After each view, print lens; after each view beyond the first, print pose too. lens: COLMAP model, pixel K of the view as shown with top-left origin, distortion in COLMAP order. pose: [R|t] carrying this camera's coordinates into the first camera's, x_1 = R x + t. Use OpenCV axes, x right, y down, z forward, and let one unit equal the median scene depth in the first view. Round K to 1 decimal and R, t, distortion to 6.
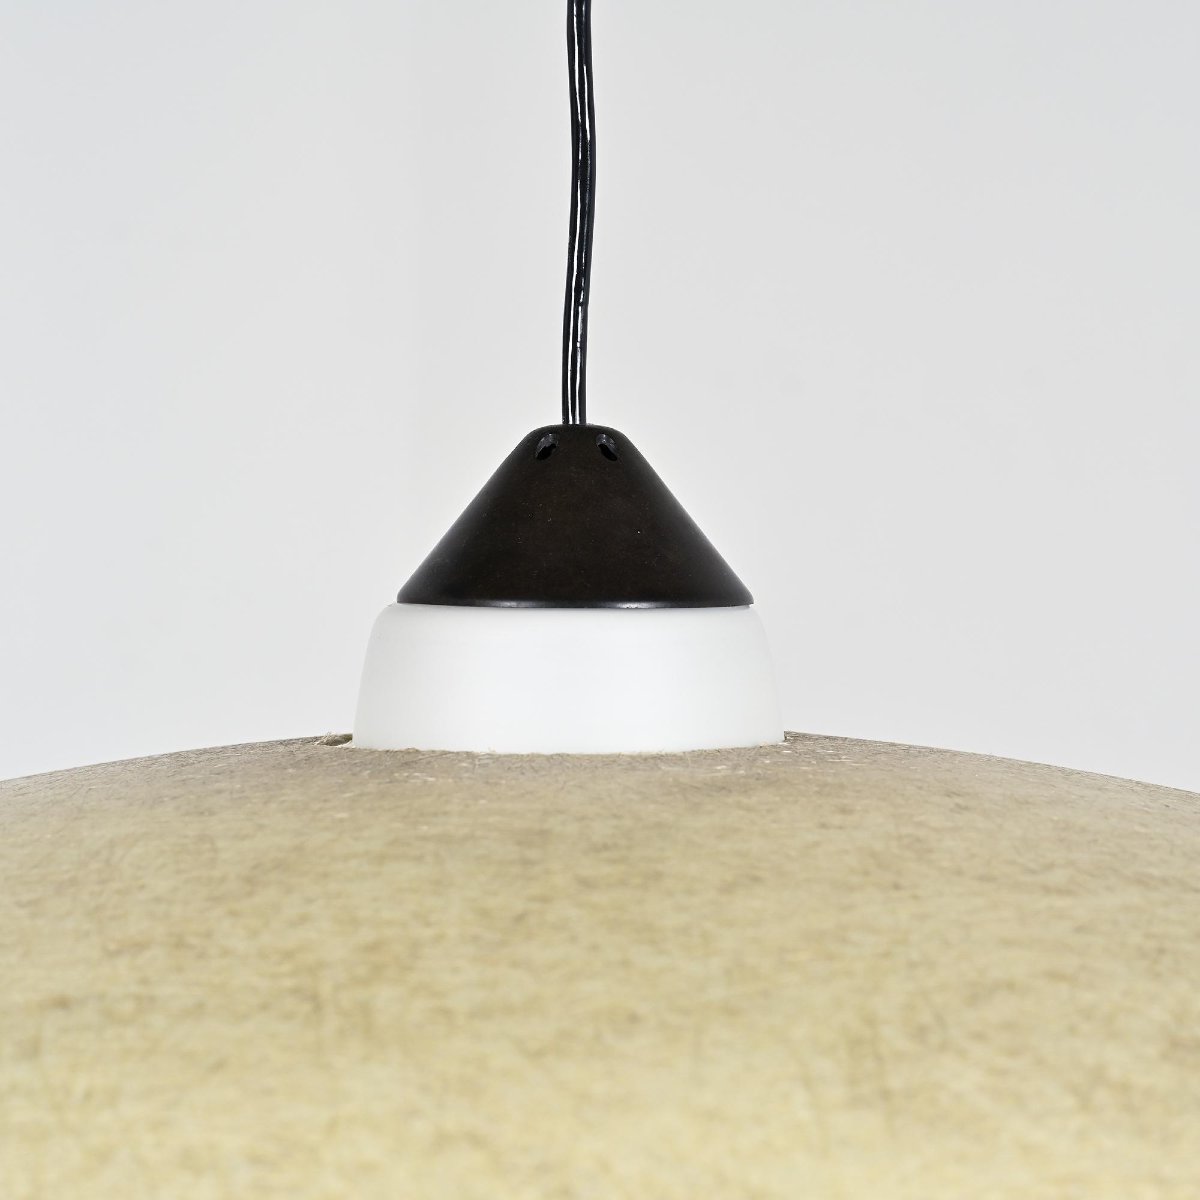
lens RADIAL K [[3156.5, 0, 600.0], [0, 3156.5, 600.0], [0, 0, 1]] dist [0.006903, -0.480650]
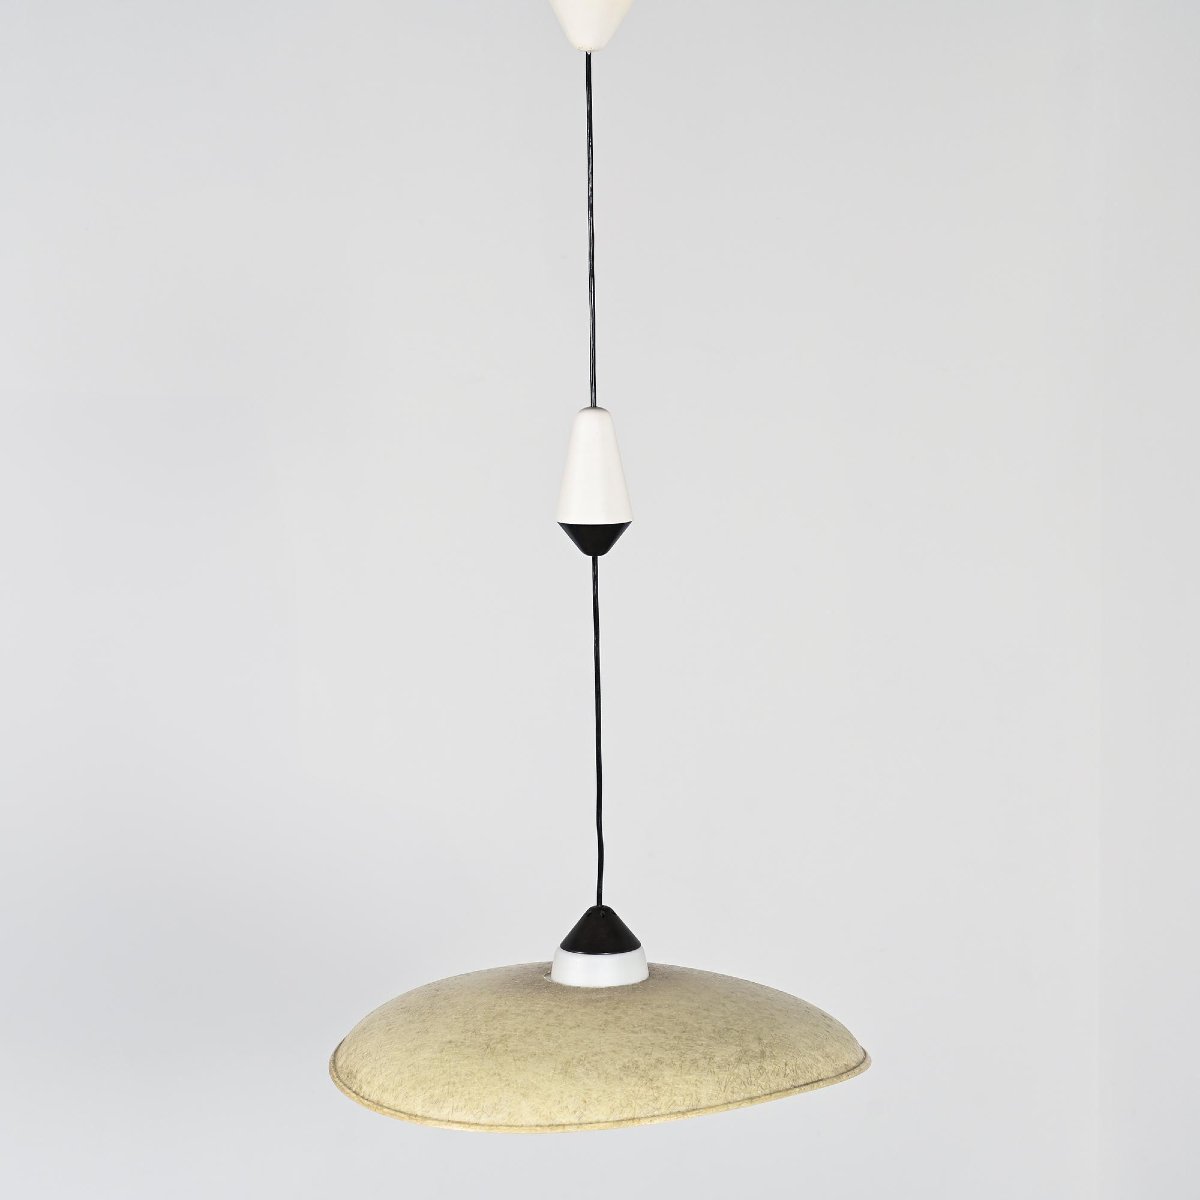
lens RADIAL K [[3703.5, 0, 600.0], [0, 3703.5, 600.0], [0, 0, 1]] dist [0.049730, 0.442542]
pose [[0.924361, 0.033054, -0.380085, 2.568220], [0.005939, 0.994873, 0.100962, -1.324694], [0.381474, -0.095582, 0.919425, -4.906718]]
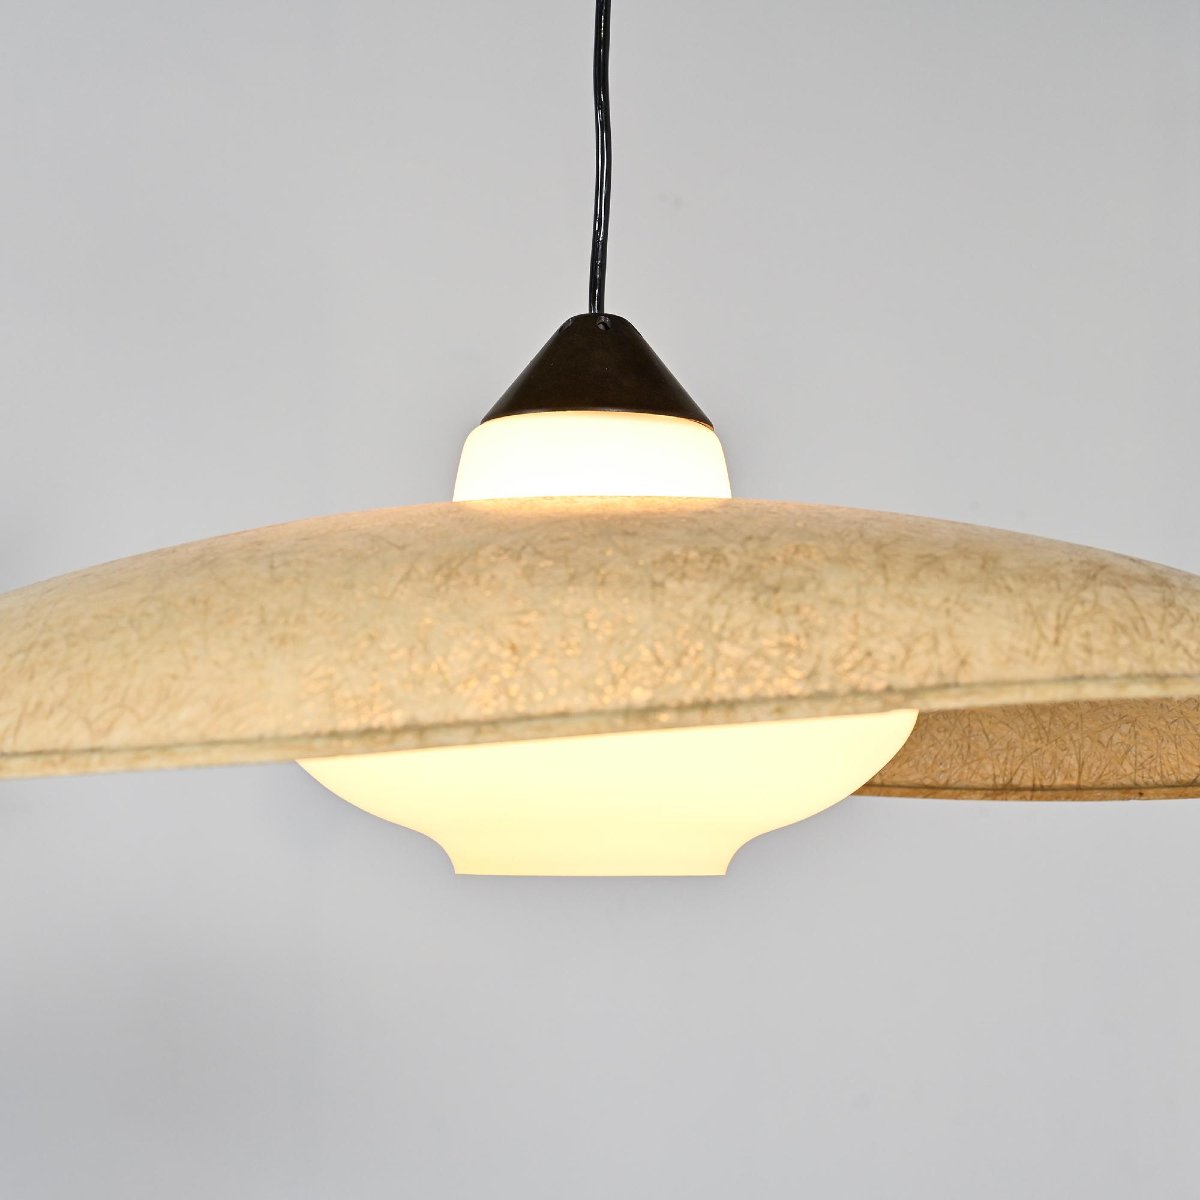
lens RADIAL K [[2314.9, 0, 600.0], [0, 2314.9, 600.0], [0, 0, 1]] dist [-0.014971, -0.009754]
pose [[0.920050, -0.029978, -0.390653, 0.565590], [-0.016649, 0.993176, -0.115427, 0.280169], [0.391448, 0.112702, 0.913272, -0.013733]]
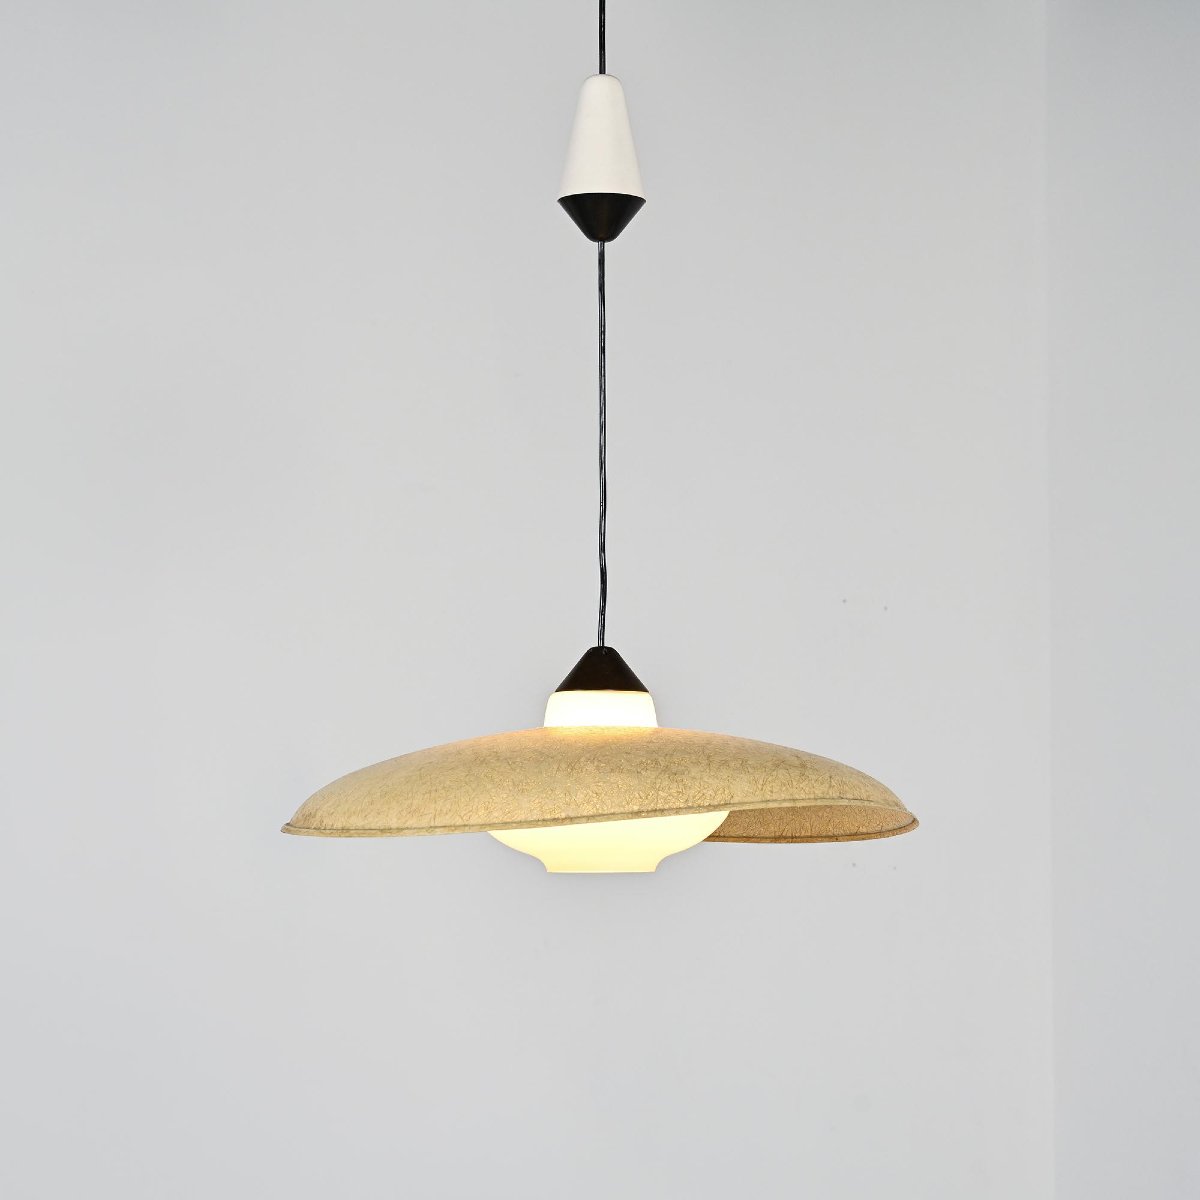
lens RADIAL K [[3282.4, 0, 600.0], [0, 3282.4, 600.0], [0, 0, 1]] dist [0.047362, -0.016745]
pose [[0.940579, -0.033438, -0.337926, 1.748679], [-0.005411, 0.993538, -0.113372, 0.444451], [0.339533, 0.108463, 0.934320, -3.552957]]
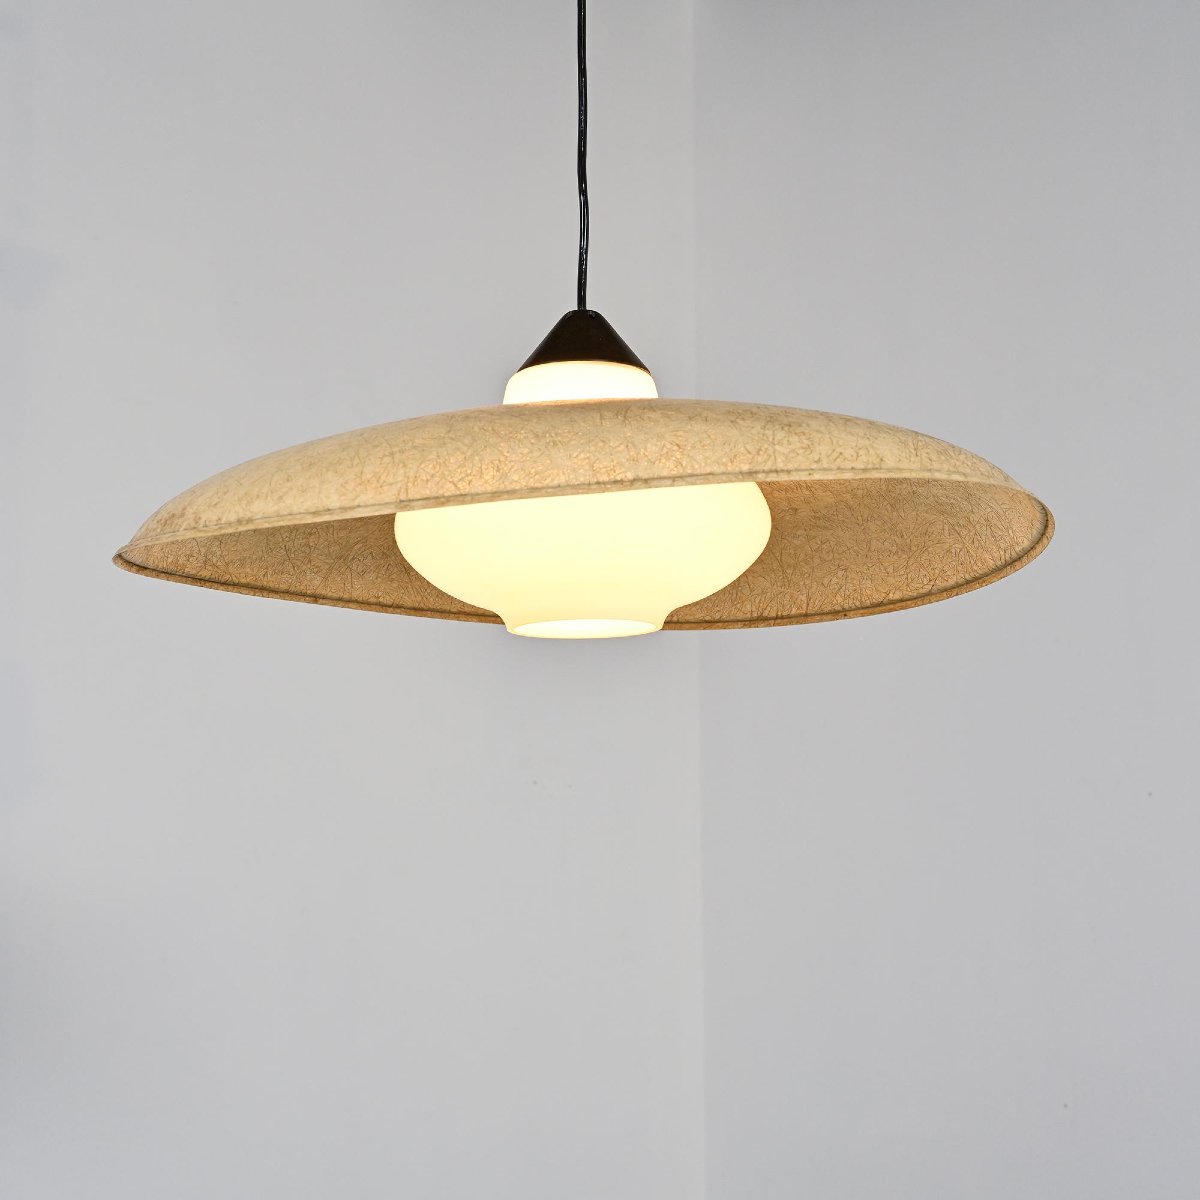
lens RADIAL K [[2164.0, 0, 600.0], [0, 2164.0, 600.0], [0, 0, 1]] dist [-0.017985, 0.021726]
pose [[0.990067, -0.034625, -0.136264, 0.325909], [0.012888, 0.987470, -0.157279, 0.623625], [0.140003, 0.153961, 0.978108, -0.981379]]
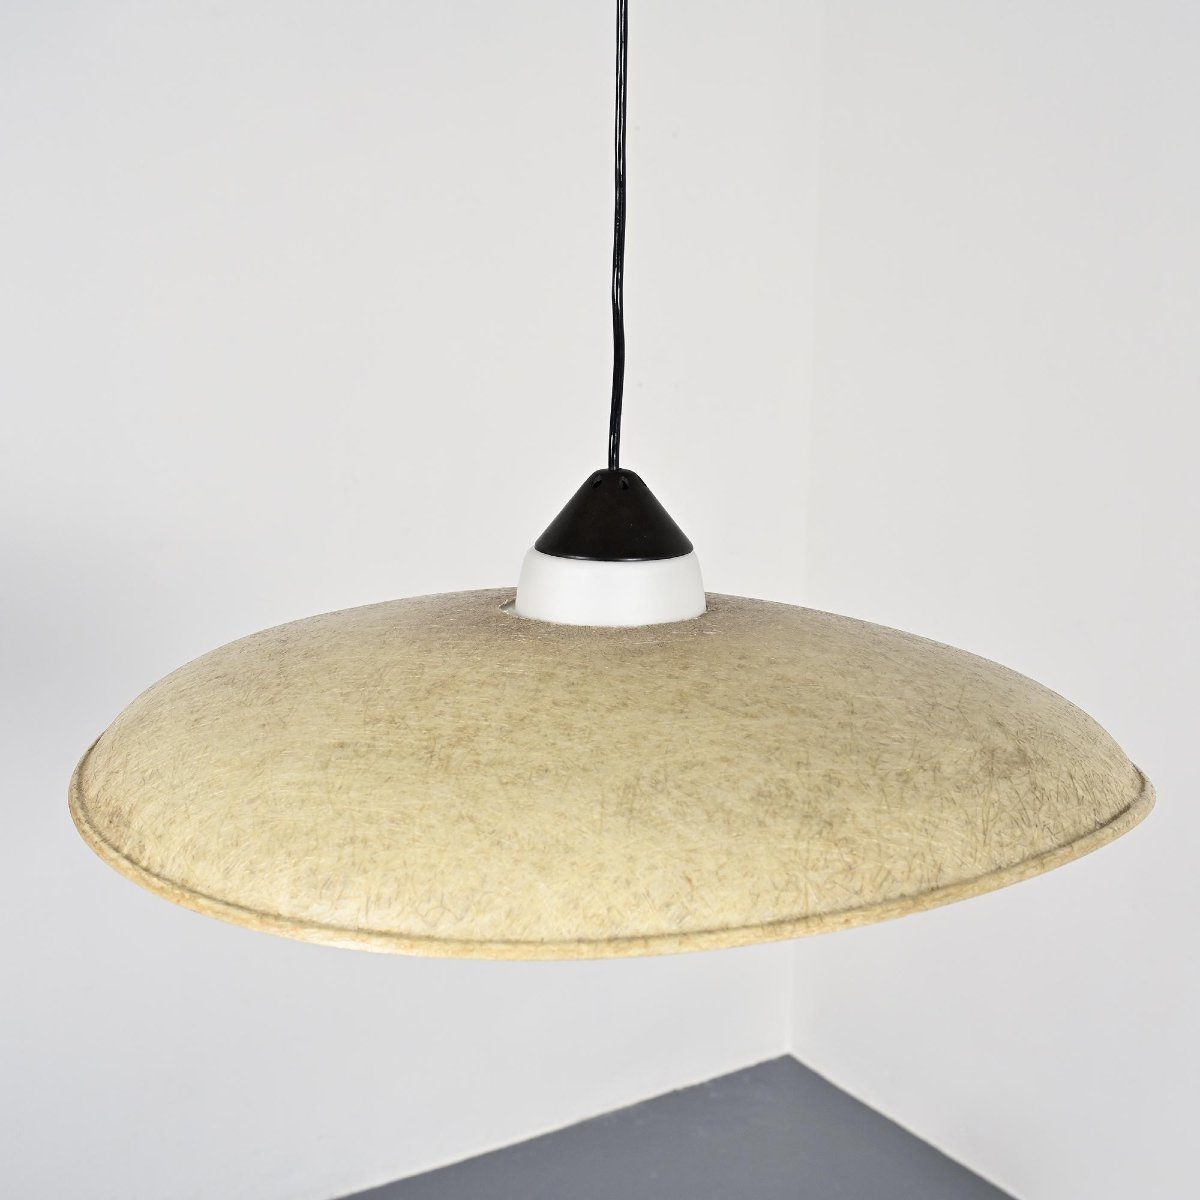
lens RADIAL K [[2052.0, 0, 600.0], [0, 2052.0, 600.0], [0, 0, 1]] dist [0.004561, 0.046640]
pose [[0.978272, 0.046539, -0.202037, 0.368990], [-0.013069, 0.986385, 0.163934, -0.266580], [0.206915, -0.157731, 0.965560, -0.551000]]
